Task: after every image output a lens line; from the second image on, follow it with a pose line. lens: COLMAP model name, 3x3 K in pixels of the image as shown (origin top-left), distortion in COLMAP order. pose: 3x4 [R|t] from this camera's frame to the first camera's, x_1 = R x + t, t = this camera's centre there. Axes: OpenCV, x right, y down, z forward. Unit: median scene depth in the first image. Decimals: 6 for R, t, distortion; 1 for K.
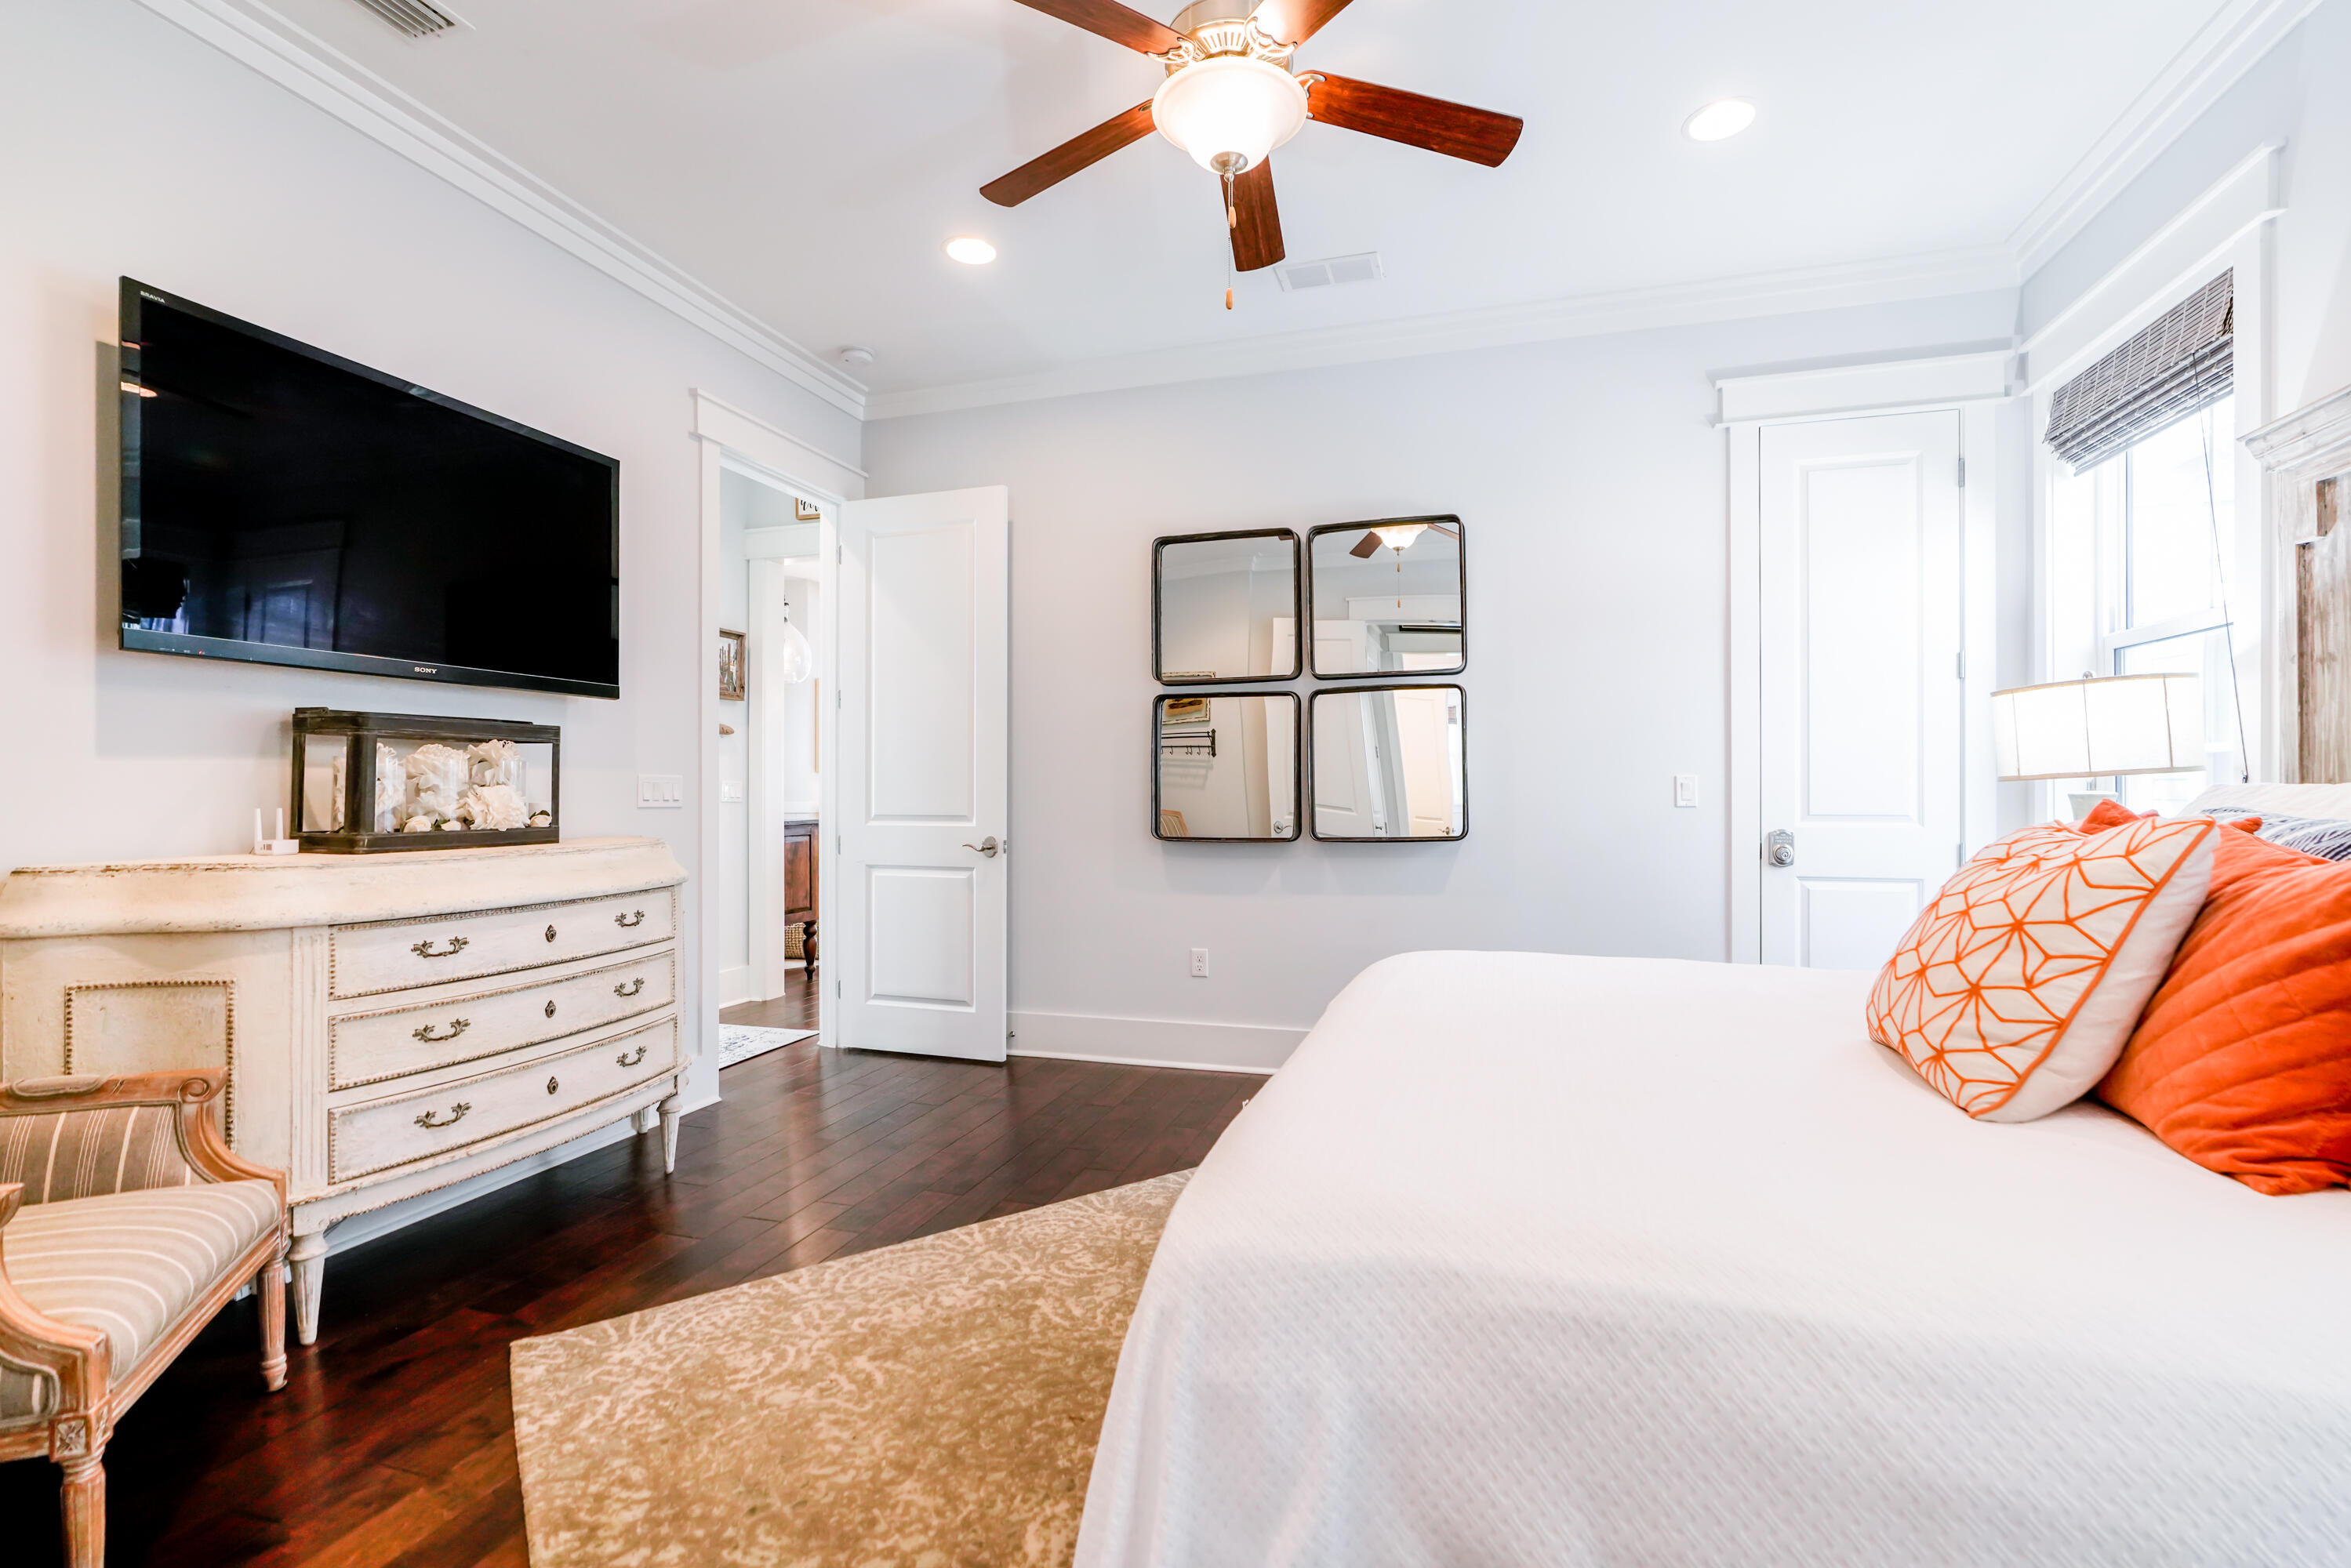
lens RADIAL K [[1065.4, 0, 1172.4], [0, 1065.4, 787.8], [0, 0, 1]] dist [-0.009100, 0.004484]
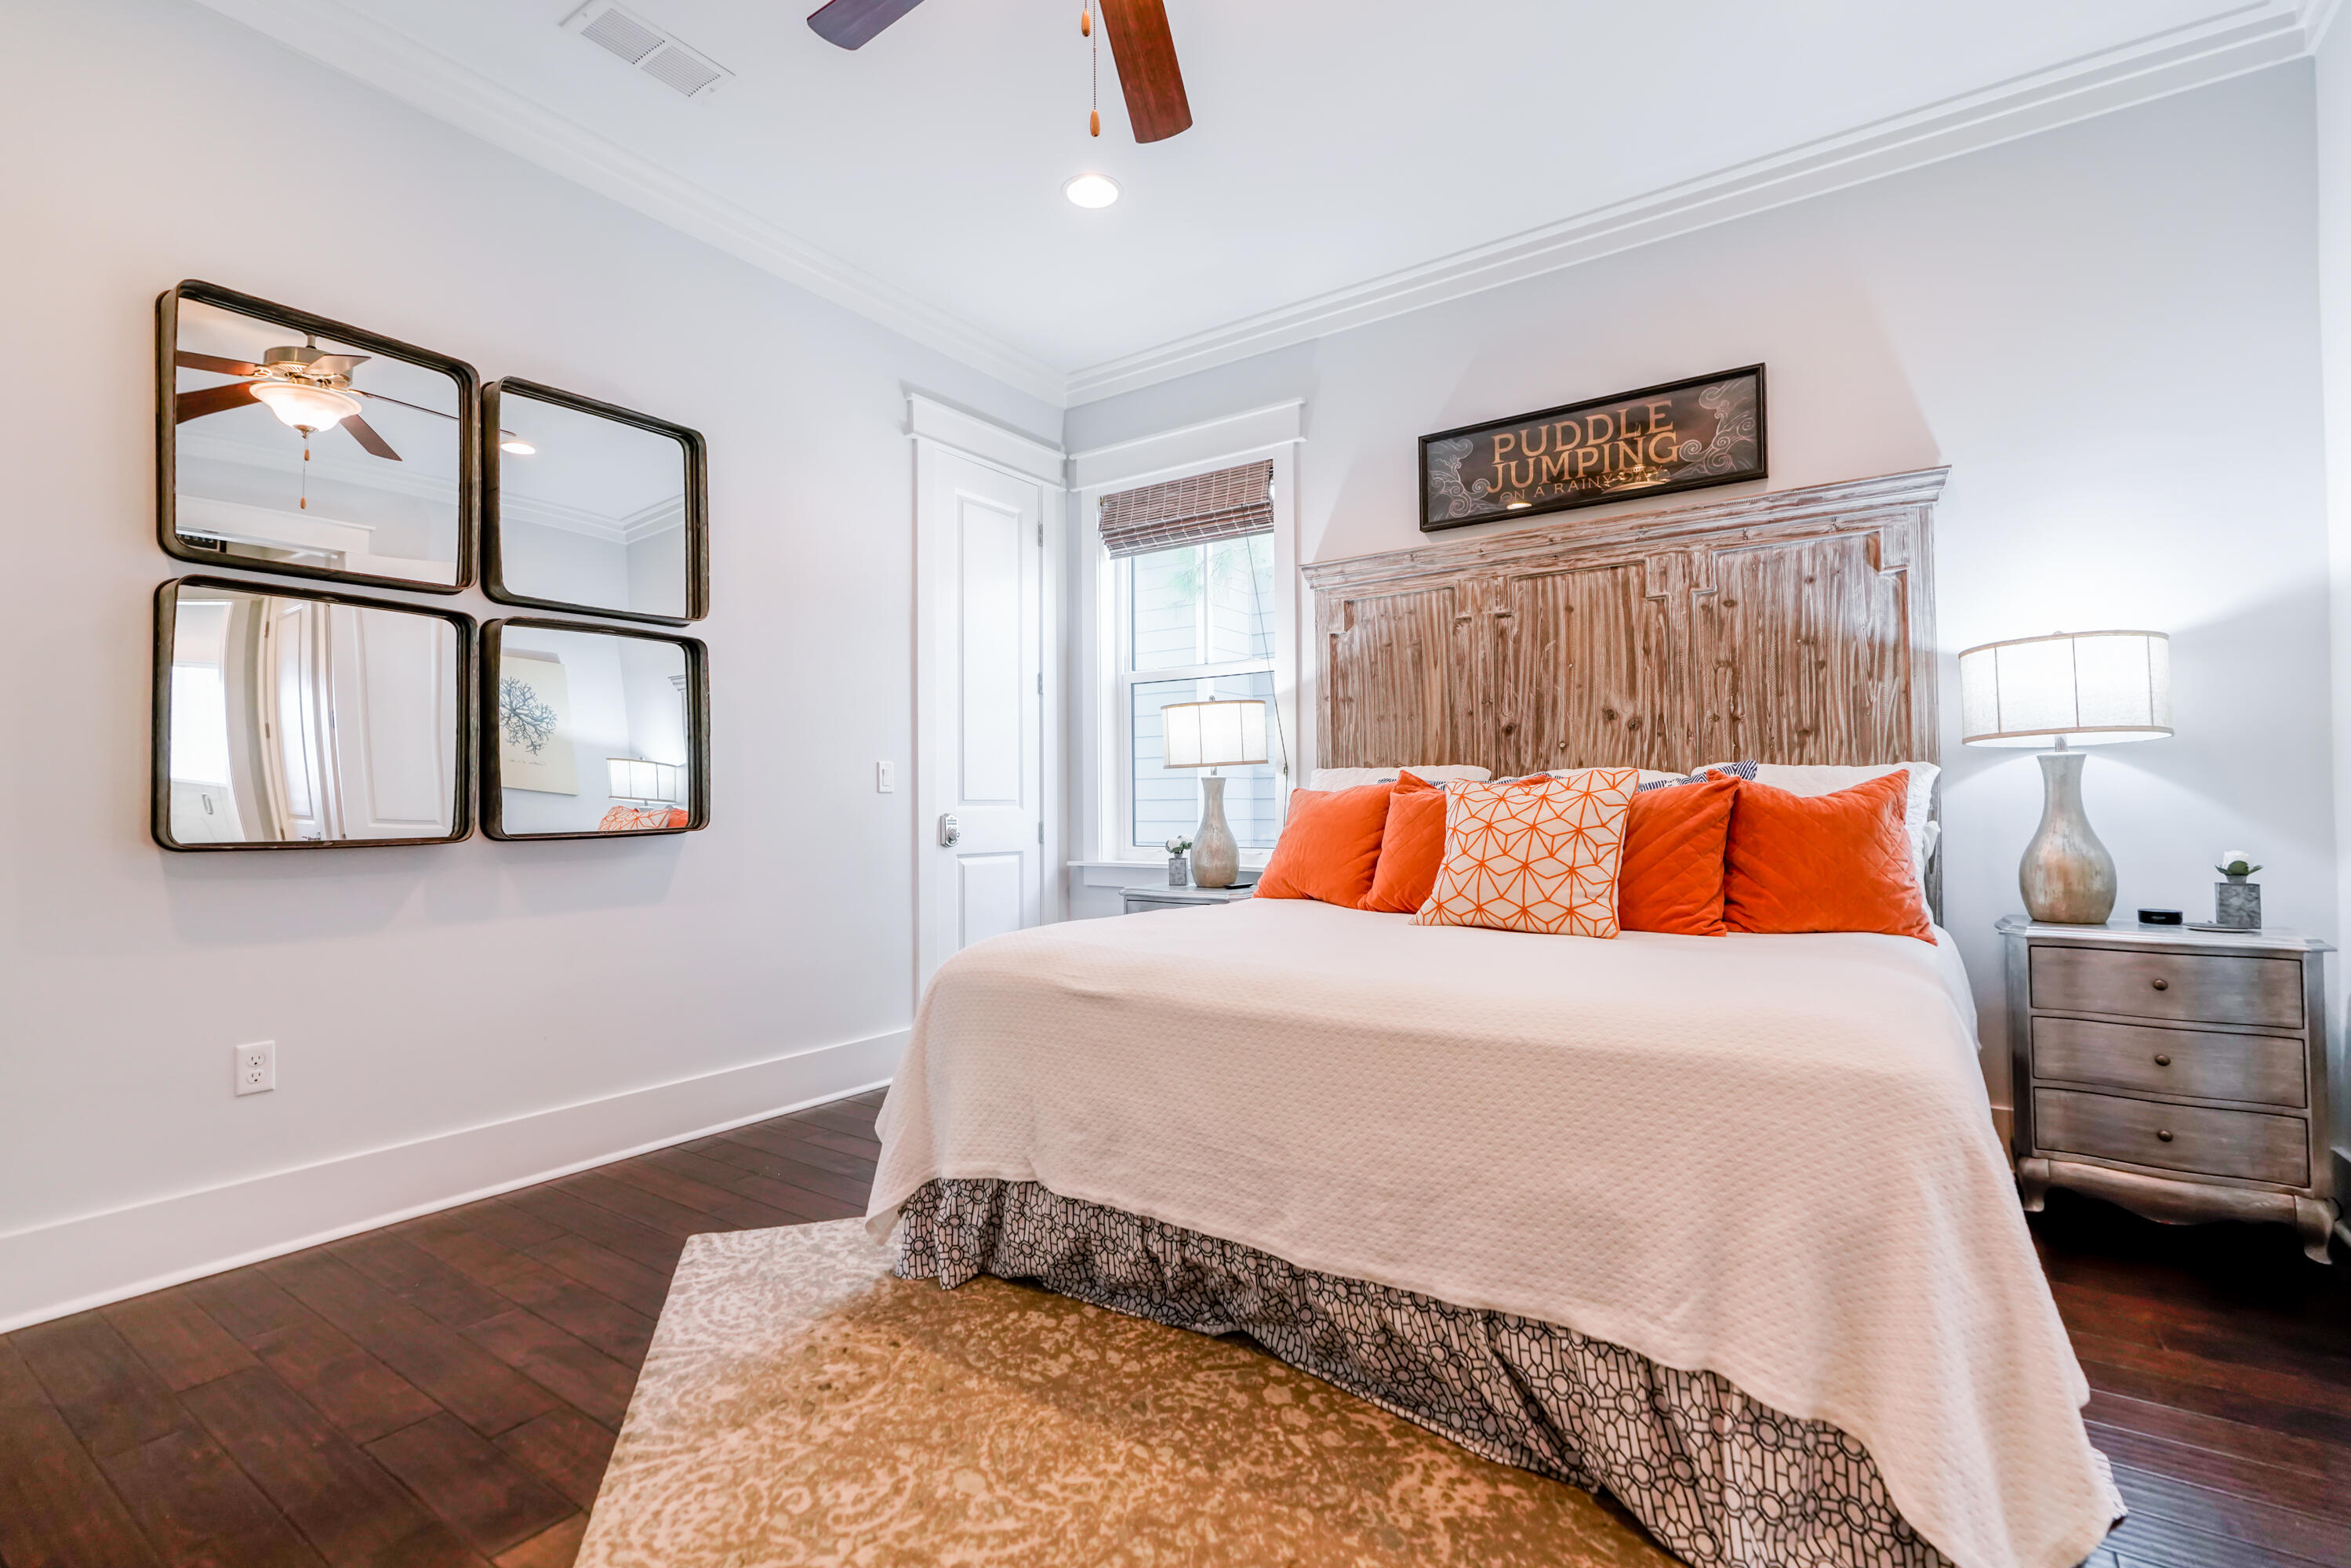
lens RADIAL K [[1065.4, 0, 1176.6], [0, 1065.4, 786.4], [0, 0, 1]] dist [-0.009100, 0.004484]
pose [[0.300585, 0.019824, 0.953549, -0.441796], [0.004078, 0.999748, -0.022070, 0.038751], [-0.953746, 0.010523, 0.300428, 0.456122]]
